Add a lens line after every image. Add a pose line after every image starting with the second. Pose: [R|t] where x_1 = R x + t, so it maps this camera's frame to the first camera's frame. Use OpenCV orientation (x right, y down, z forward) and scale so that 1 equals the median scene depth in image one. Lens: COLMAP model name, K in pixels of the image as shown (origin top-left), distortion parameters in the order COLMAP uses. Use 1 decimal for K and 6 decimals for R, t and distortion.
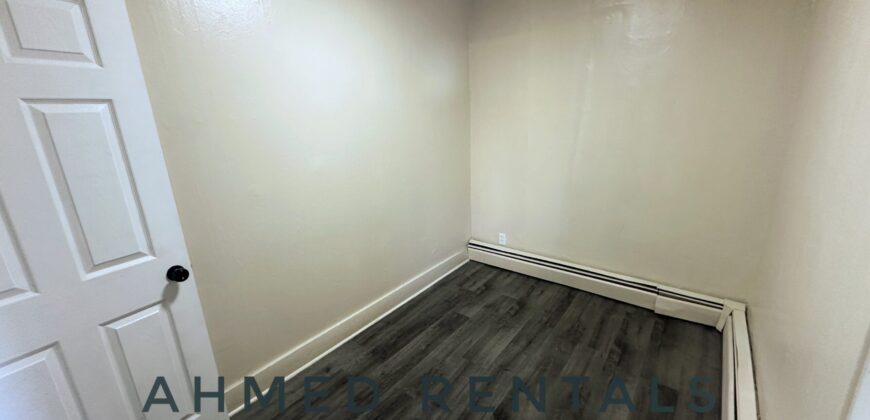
lens RADIAL K [[346.0, 0, 433.6], [0, 346.0, 210.8], [0, 0, 1]] dist [-0.003822, 0.000018]
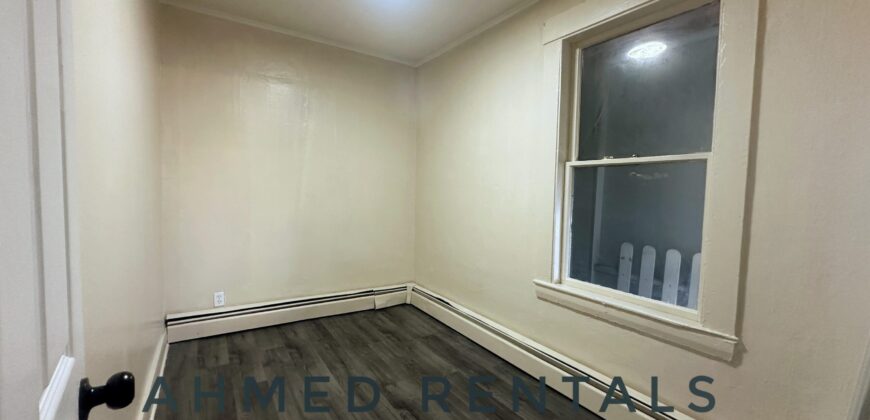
lens RADIAL K [[346.0, 0, 433.6], [0, 346.0, 210.8], [0, 0, 1]] dist [-0.003822, 0.000018]
pose [[0.301192, -0.004010, 0.953555, -0.570714], [0.221118, 0.973028, -0.065751, 0.055265], [-0.927572, 0.230652, 0.293955, 0.289574]]
